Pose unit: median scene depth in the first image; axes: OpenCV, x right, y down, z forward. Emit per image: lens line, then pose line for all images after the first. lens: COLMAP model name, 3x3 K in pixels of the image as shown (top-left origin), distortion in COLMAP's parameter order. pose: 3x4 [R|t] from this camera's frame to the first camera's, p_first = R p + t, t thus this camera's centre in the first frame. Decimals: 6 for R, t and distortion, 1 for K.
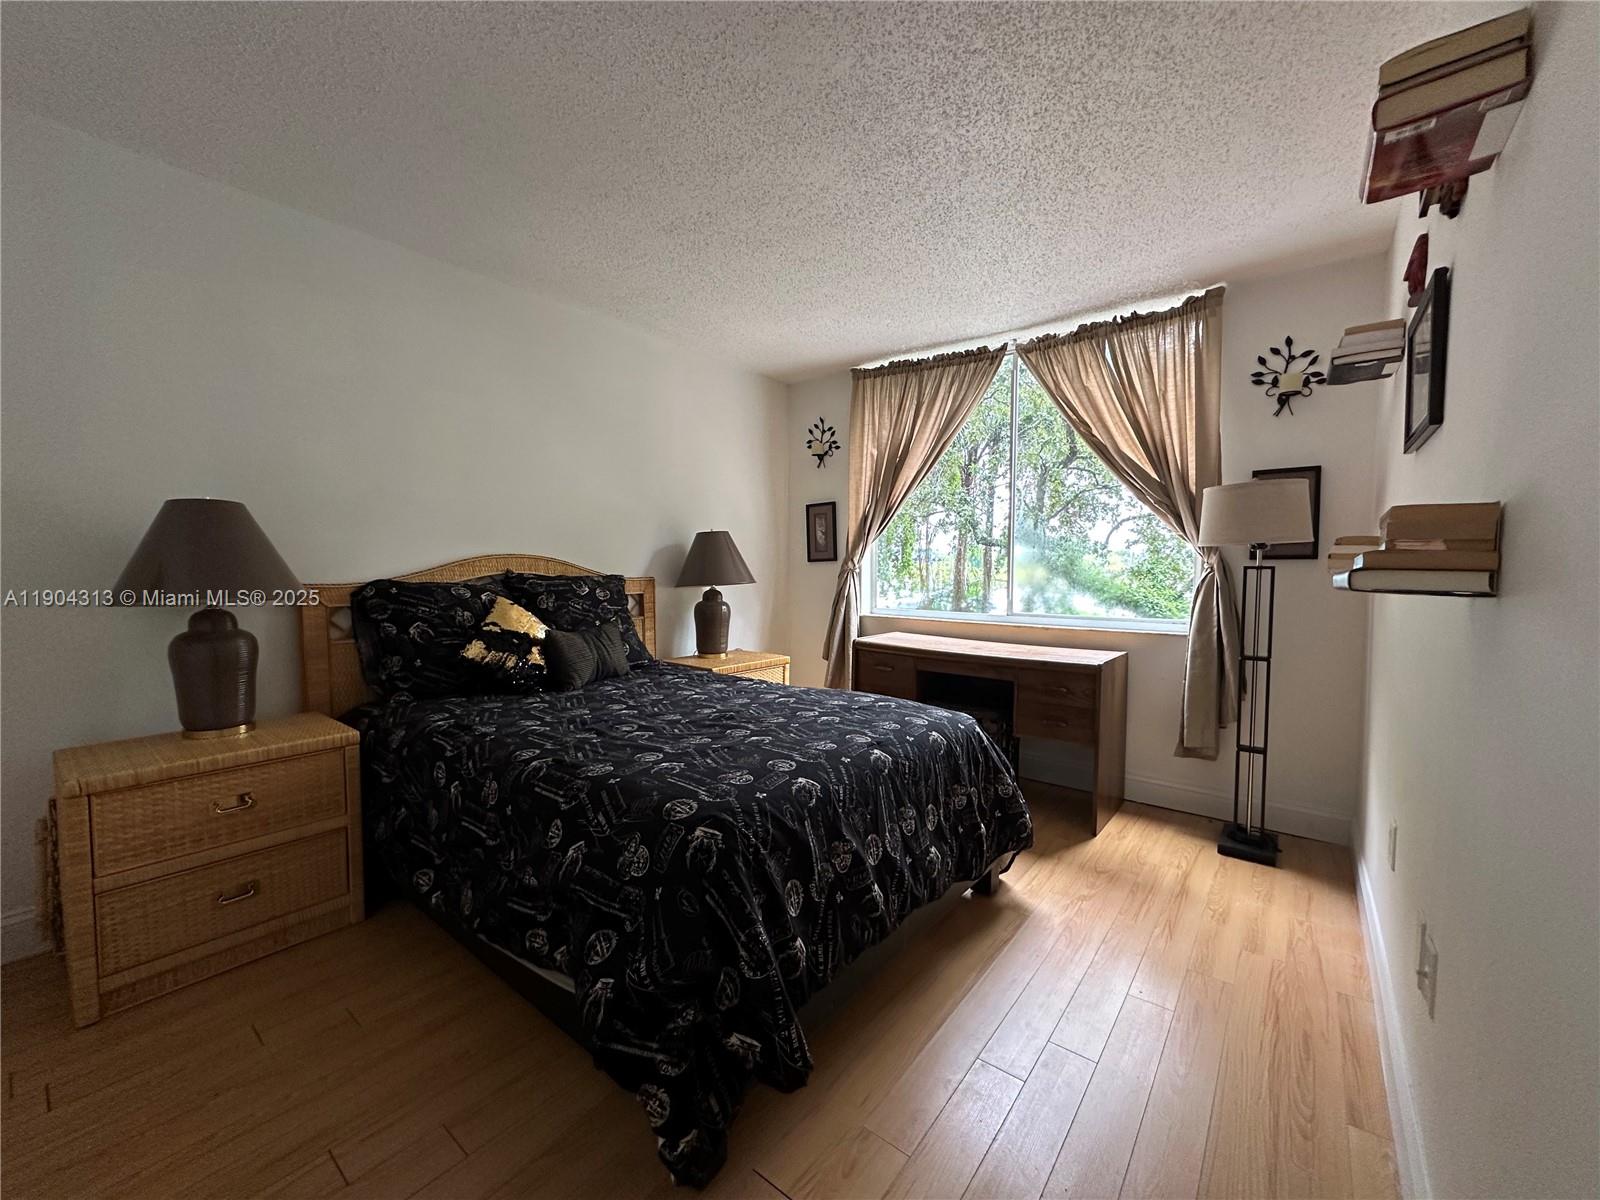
lens RADIAL K [[635.1, 0, 800.0], [0, 635.1, 600.0], [0, 0, 1]] dist [-0.005795, 0.000803]
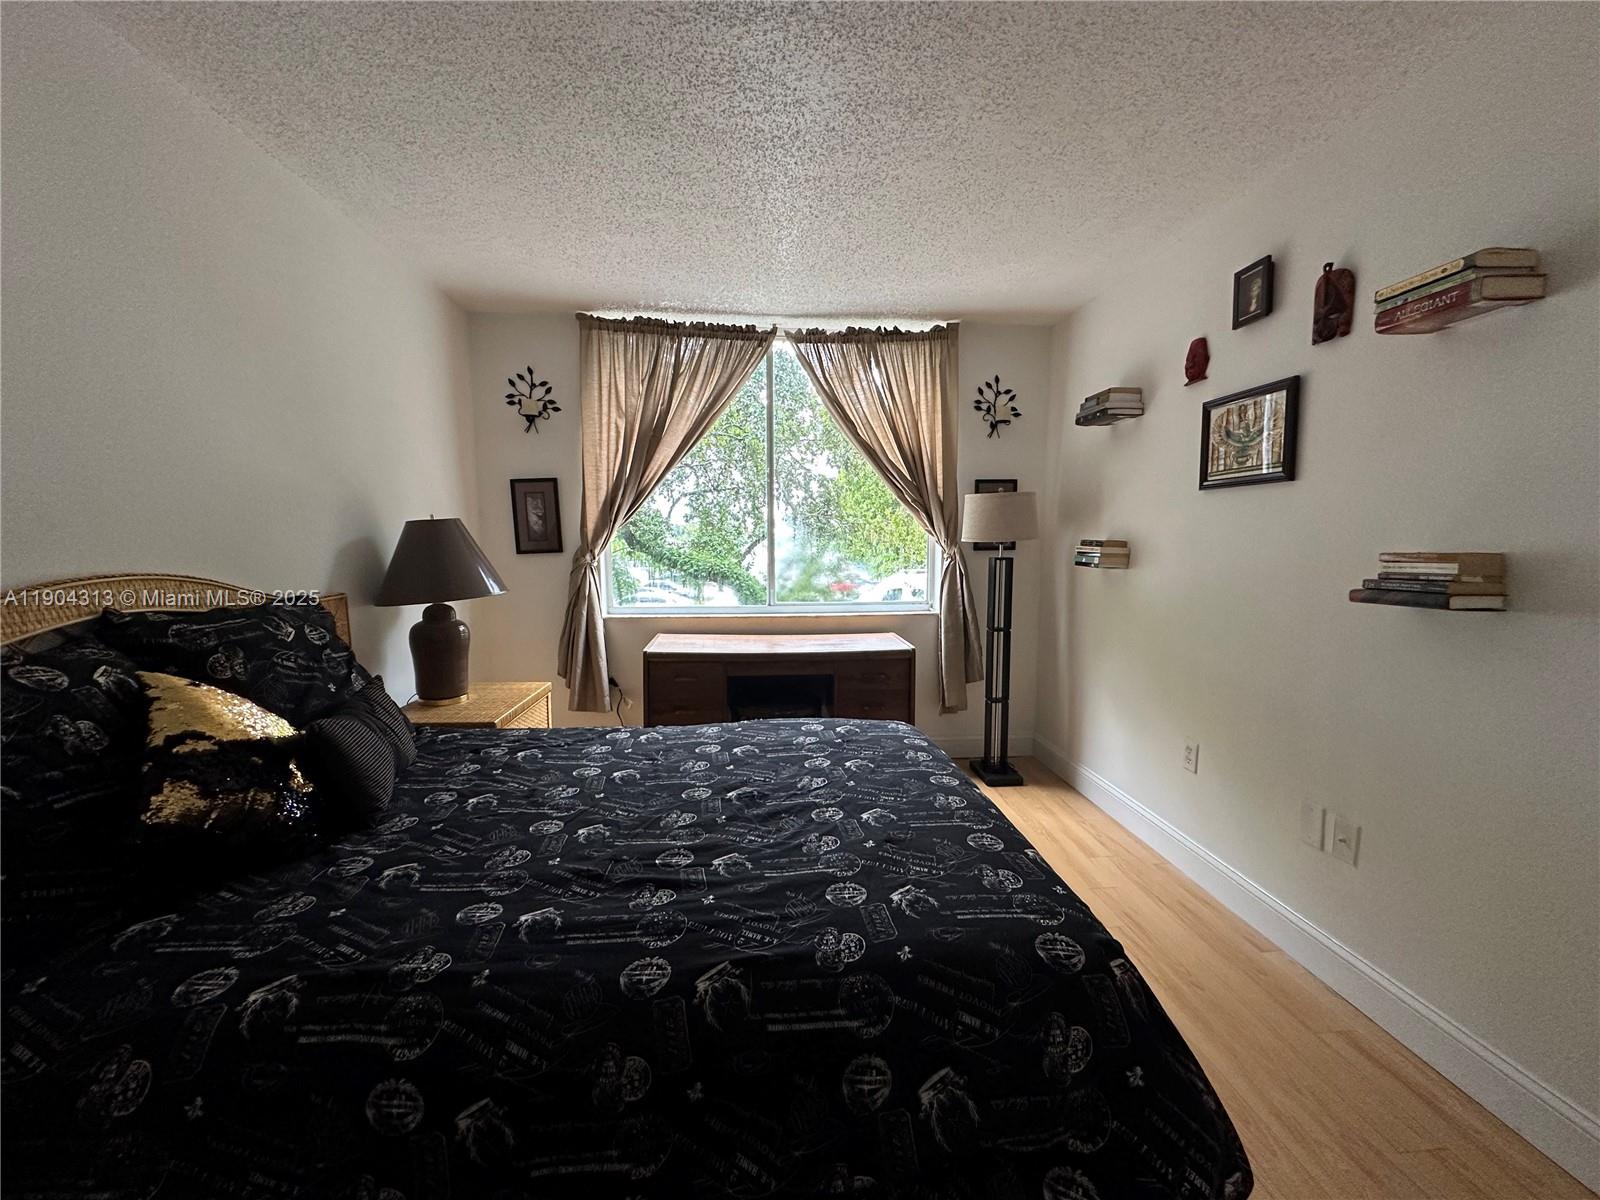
lens RADIAL K [[635.1, 0, 800.0], [0, 635.1, 600.0], [0, 0, 1]] dist [-0.005795, 0.000803]
pose [[0.732471, -0.076909, 0.676440, -0.333823], [0.041690, 0.996801, 0.068189, -0.054424], [-0.679520, -0.021746, 0.733335, 0.254978]]
